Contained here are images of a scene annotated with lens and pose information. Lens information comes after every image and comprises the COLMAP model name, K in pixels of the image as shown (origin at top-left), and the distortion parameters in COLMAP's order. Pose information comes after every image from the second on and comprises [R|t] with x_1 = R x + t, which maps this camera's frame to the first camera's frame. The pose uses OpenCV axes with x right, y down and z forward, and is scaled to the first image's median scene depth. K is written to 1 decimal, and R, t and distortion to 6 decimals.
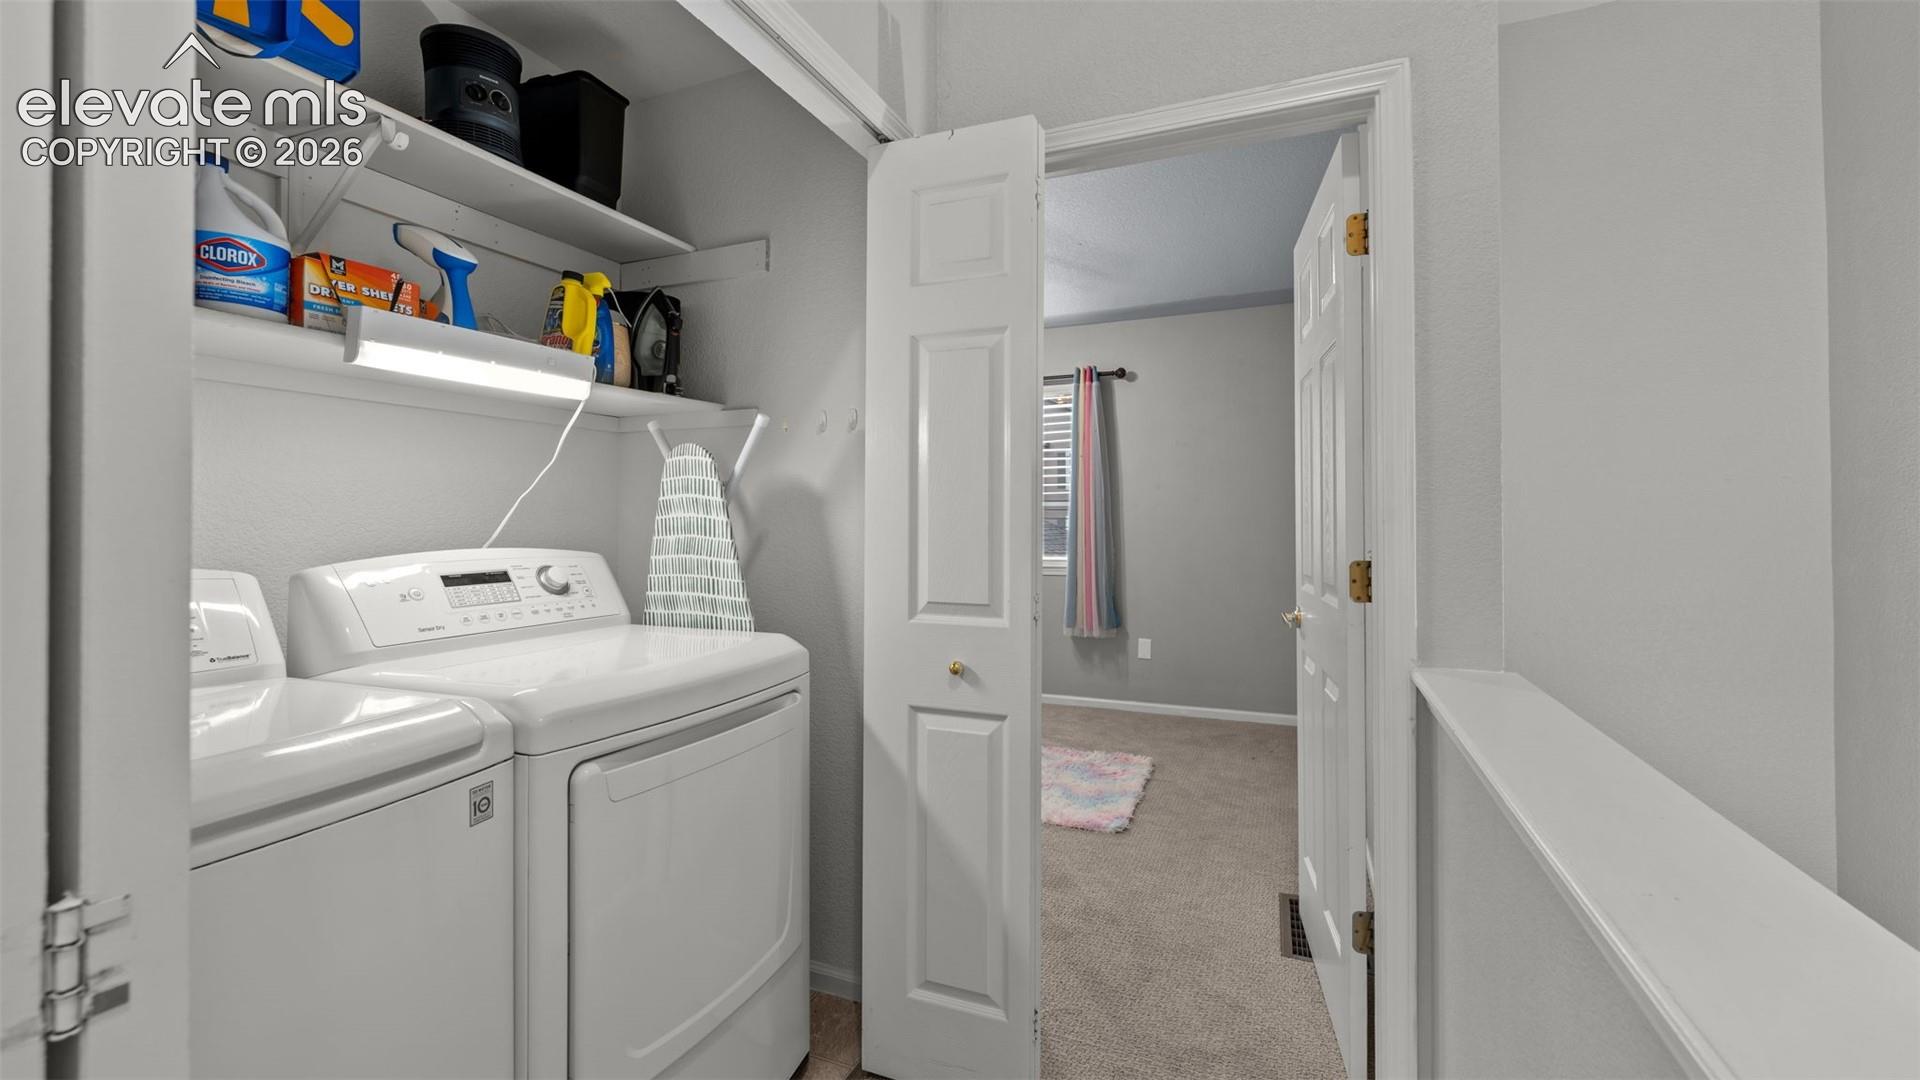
lens RADIAL K [[773.0, 0, 962.7], [0, 773.0, 520.9], [0, 0, 1]] dist [-0.009815, -0.001059]
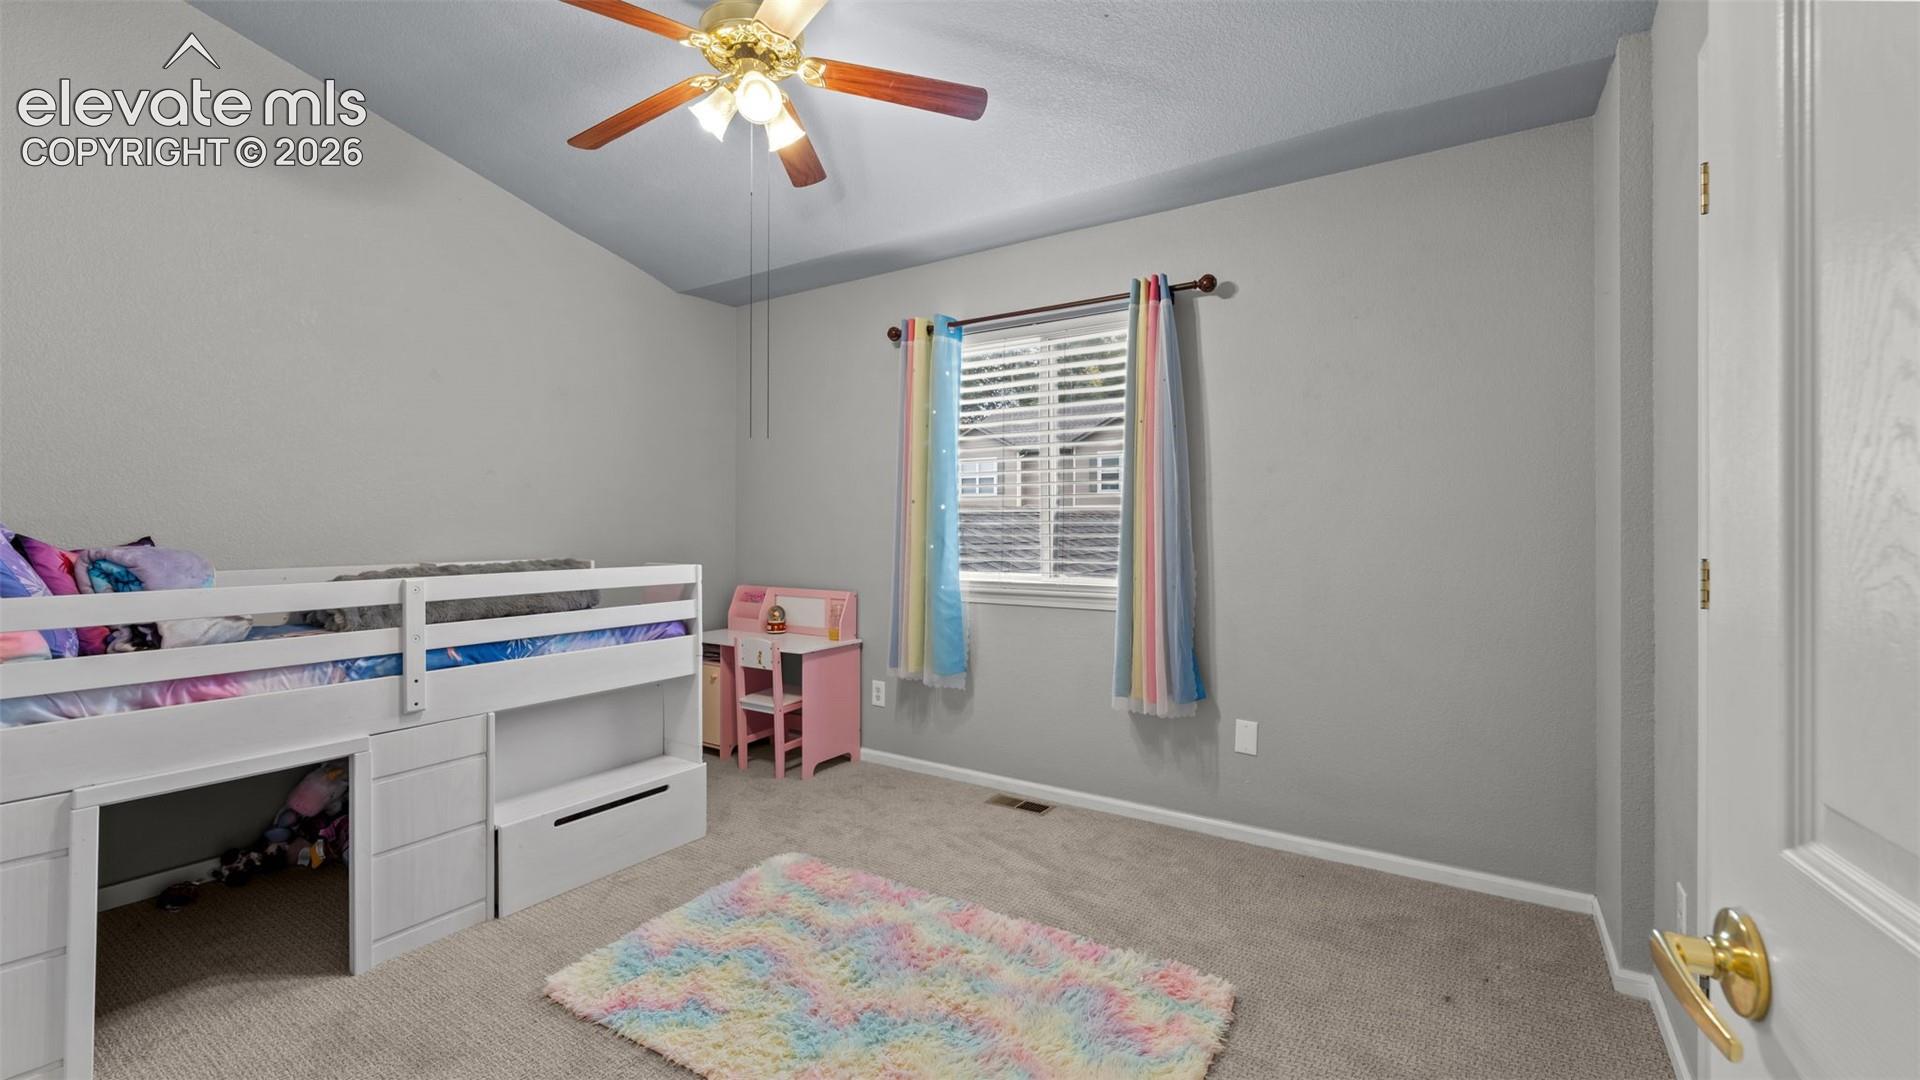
lens RADIAL K [[773.0, 0, 966.8], [0, 773.0, 527.9], [0, 0, 1]] dist [-0.009815, -0.001059]
pose [[0.984072, -0.001983, -0.177760, 0.126465], [0.001876, 0.999998, -0.000773, 0.003375], [0.177761, 0.000427, 0.984074, 0.365065]]
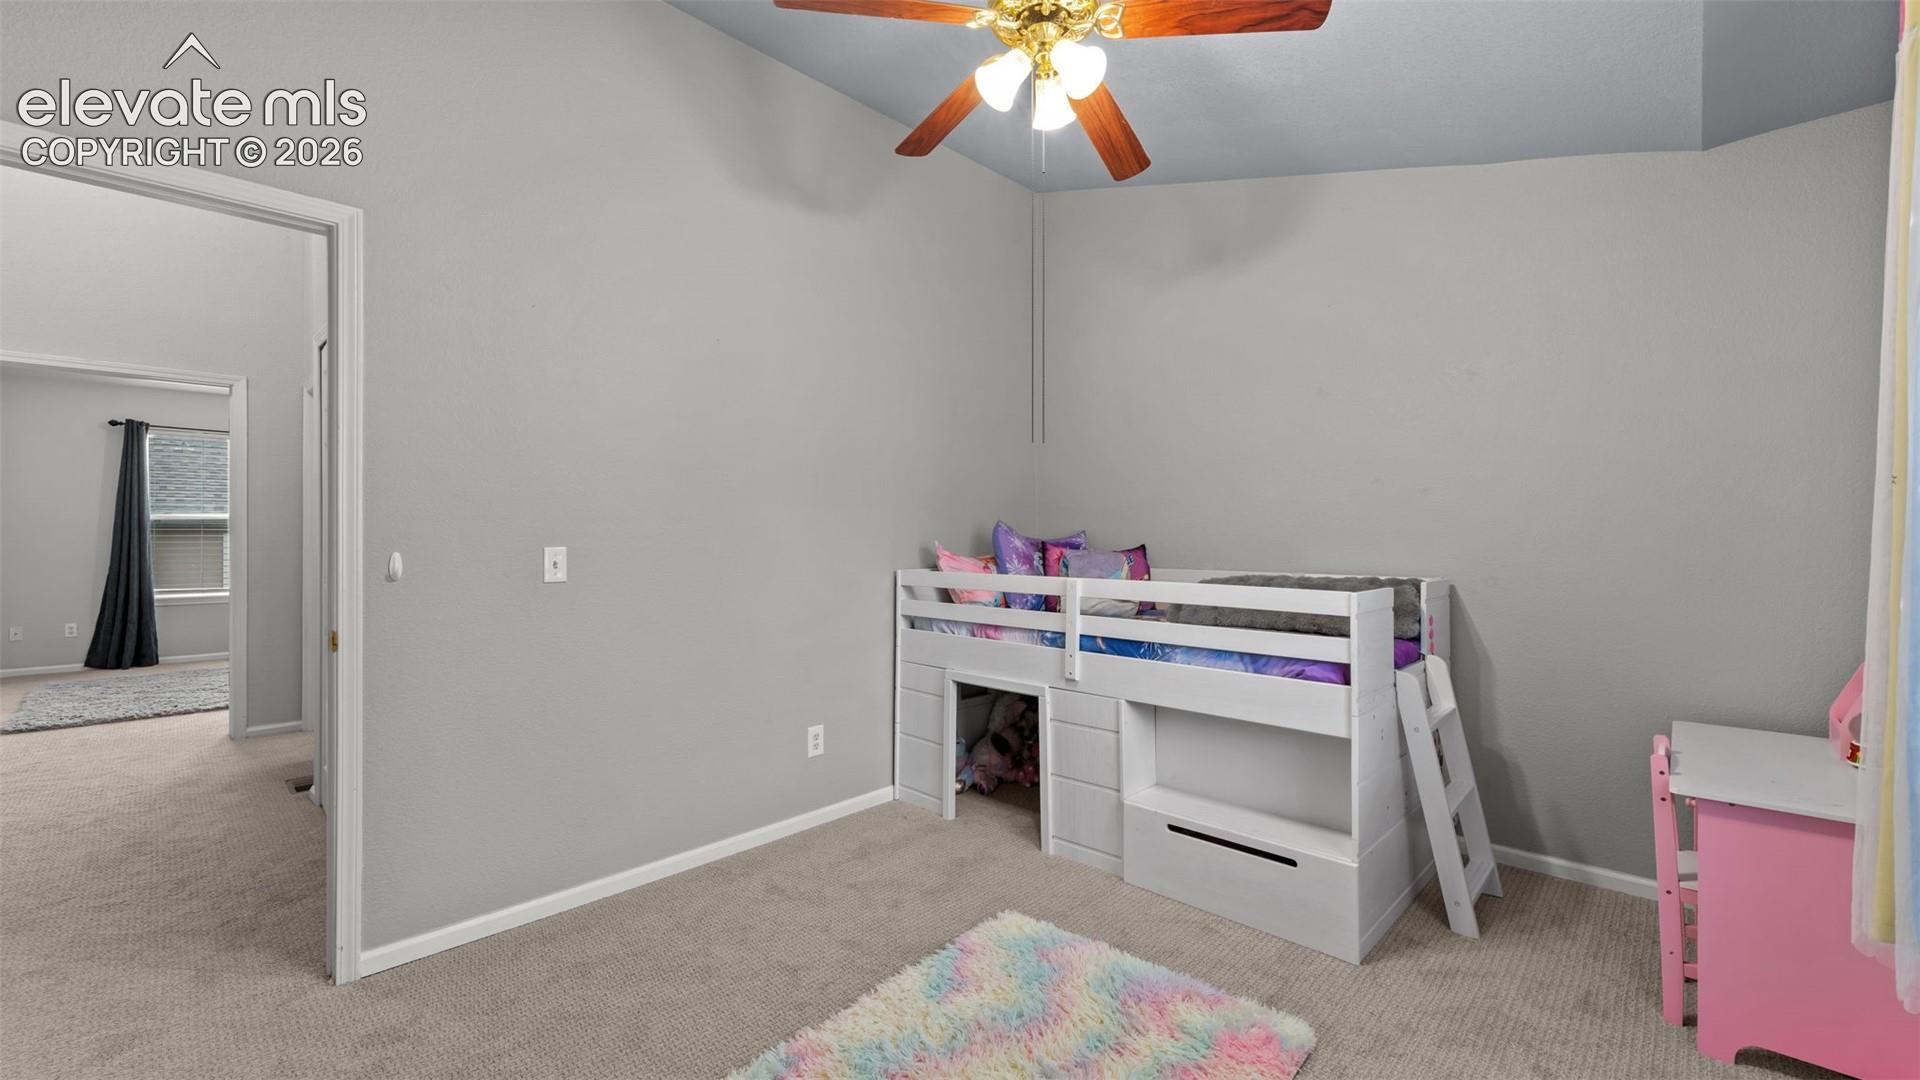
lens RADIAL K [[773.0, 0, 962.7], [0, 773.0, 539.1], [0, 0, 1]] dist [-0.009815, -0.001059]
pose [[-0.357708, -0.001488, -0.933832, 0.345352], [-0.009237, 0.999955, 0.001945, 0.001291], [0.933788, 0.009322, -0.357706, 0.970056]]
